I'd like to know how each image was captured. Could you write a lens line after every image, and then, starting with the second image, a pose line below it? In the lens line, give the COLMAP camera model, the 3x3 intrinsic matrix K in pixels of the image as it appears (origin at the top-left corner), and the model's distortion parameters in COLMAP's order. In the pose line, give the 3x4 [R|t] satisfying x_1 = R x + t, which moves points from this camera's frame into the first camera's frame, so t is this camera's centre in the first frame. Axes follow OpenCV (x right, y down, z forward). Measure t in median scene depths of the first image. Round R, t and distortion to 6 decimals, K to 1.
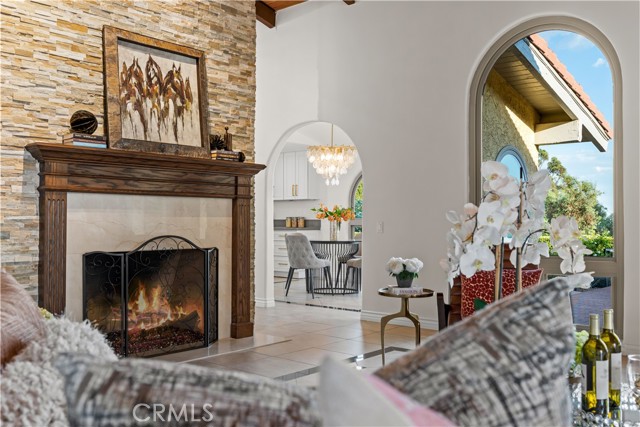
lens RADIAL K [[606.4, 0, 319.7], [0, 606.4, 214.7], [0, 0, 1]] dist [-0.016178, 0.000000]
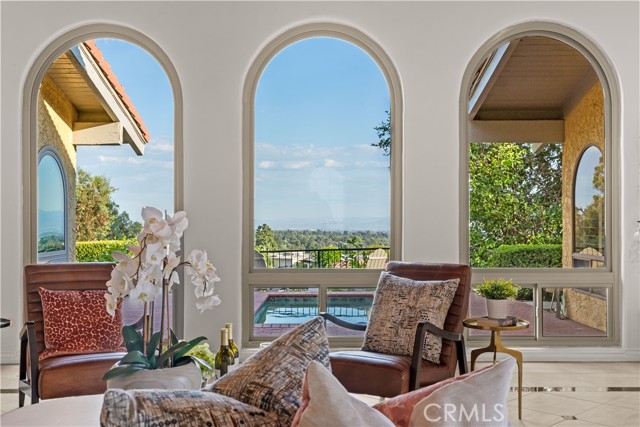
lens RADIAL K [[736.4, 0, 320.2], [0, 736.4, 213.0], [0, 0, 1]] dist [-0.011646, 0.000000]
pose [[0.747914, -0.001603, 0.663793, -0.105102], [-0.001848, 0.999988, 0.004497, -0.021491], [-0.663793, -0.004590, 0.747903, -0.070892]]
